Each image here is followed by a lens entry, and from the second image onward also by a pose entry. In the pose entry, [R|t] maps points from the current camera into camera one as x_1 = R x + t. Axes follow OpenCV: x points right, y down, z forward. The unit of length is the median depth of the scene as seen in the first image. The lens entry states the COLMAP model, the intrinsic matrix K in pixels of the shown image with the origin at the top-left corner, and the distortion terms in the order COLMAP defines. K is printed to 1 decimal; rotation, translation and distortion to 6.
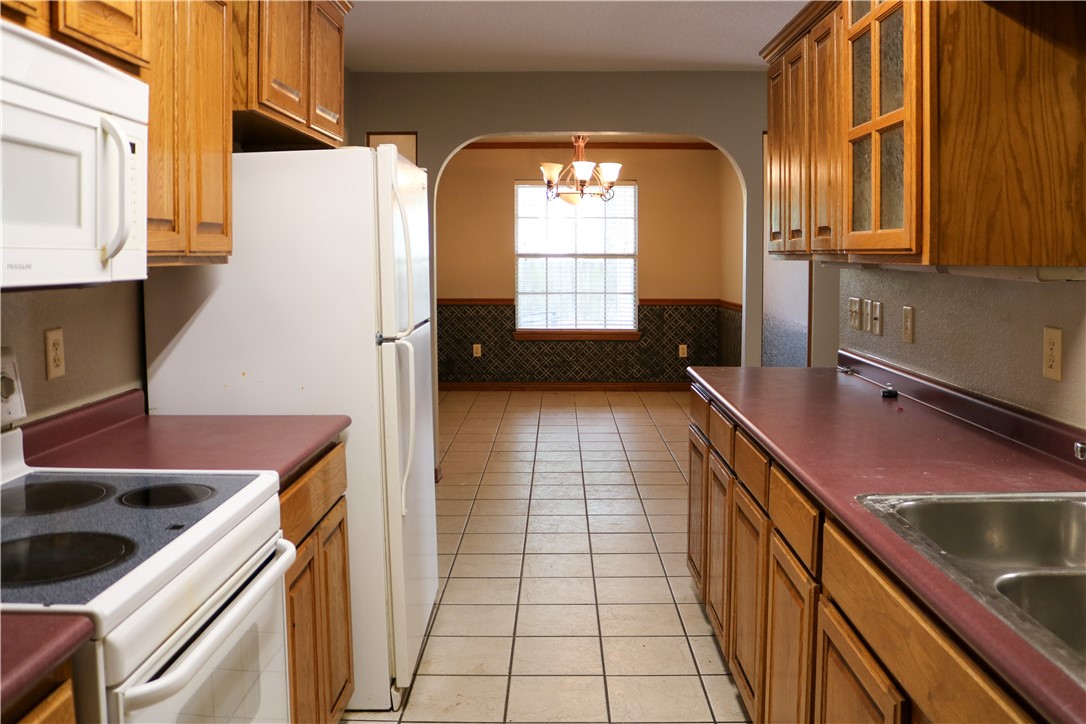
lens RADIAL K [[917.2, 0, 539.4], [0, 917.2, 357.4], [0, 0, 1]] dist [-0.151238, 0.108383]
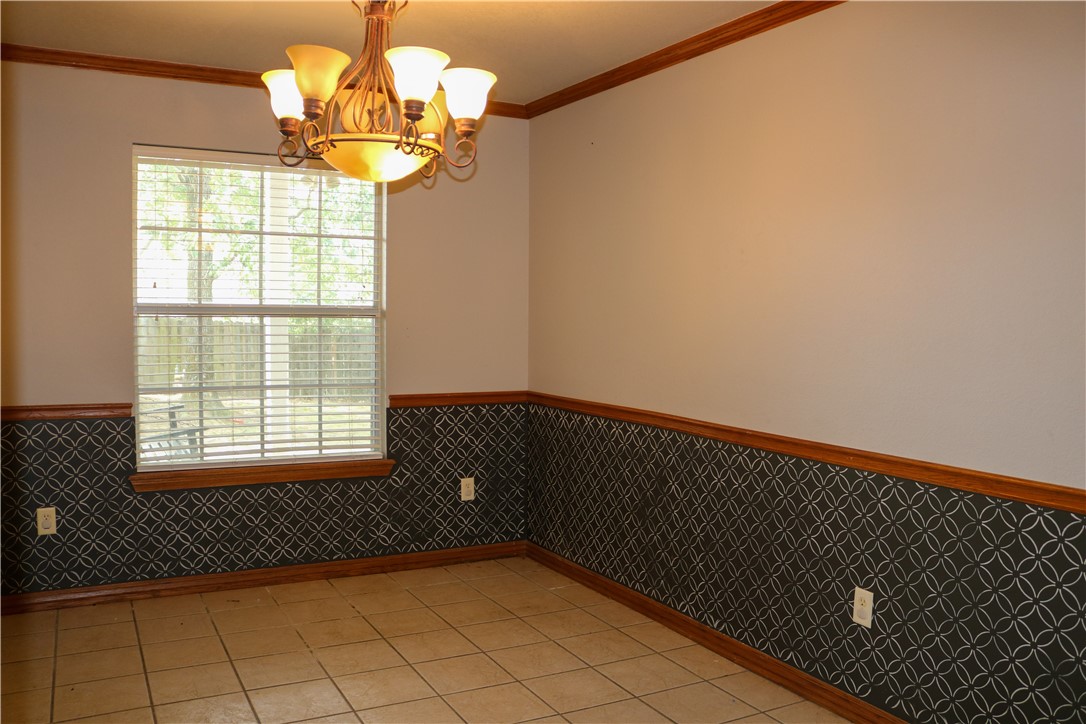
lens RADIAL K [[917.2, 0, 551.0], [0, 917.2, 383.0], [0, 0, 1]] dist [-0.151238, 0.108383]
pose [[0.874303, -0.023092, 0.484831, -0.059635], [0.038751, 0.999000, -0.022299, -0.055685], [-0.483831, 0.038284, 0.874323, 0.503398]]
